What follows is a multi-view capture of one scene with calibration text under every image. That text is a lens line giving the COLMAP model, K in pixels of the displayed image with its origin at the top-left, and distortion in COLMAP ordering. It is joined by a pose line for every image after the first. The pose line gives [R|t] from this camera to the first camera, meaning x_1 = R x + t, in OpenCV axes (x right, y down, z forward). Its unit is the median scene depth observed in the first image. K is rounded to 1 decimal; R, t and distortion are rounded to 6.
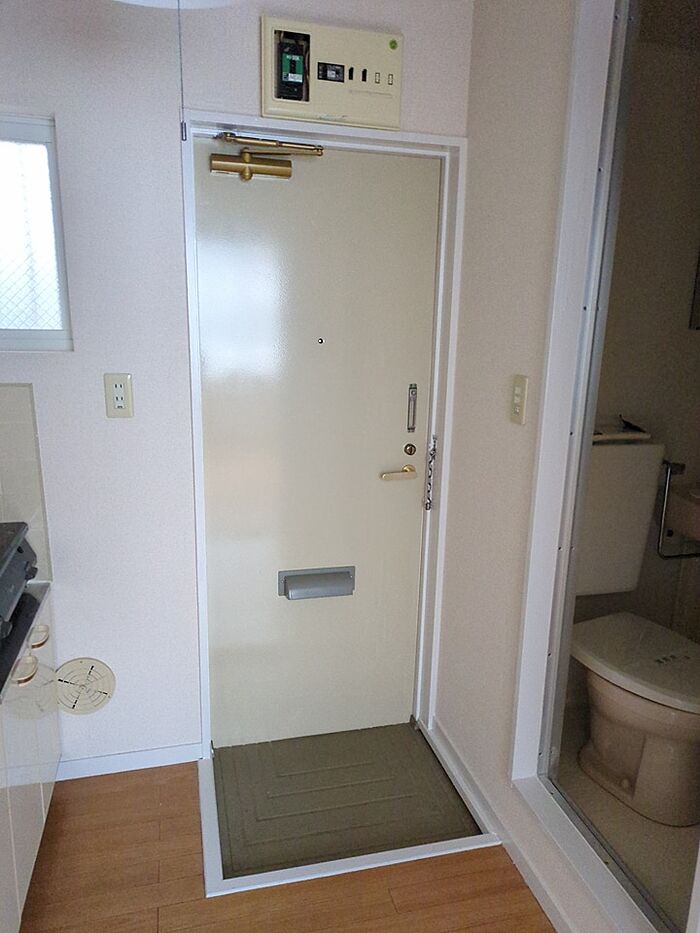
lens RADIAL K [[690.8, 0, 349.2], [0, 690.8, 488.3], [0, 0, 1]] dist [0.087410, -0.099413]
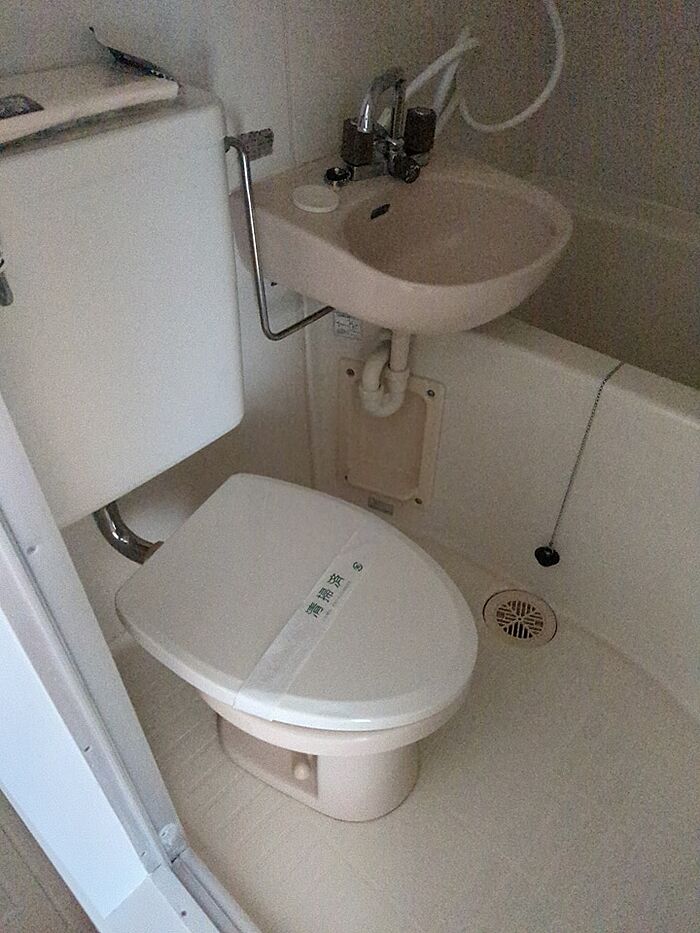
lens RADIAL K [[690.8, 0, 349.2], [0, 690.8, 488.3], [0, 0, 1]] dist [0.087410, -0.099413]
pose [[0.840438, -0.383469, 0.382903, 0.273485], [0.161181, 0.851495, 0.498977, -0.064087], [-0.517382, -0.357643, 0.777436, 0.565176]]
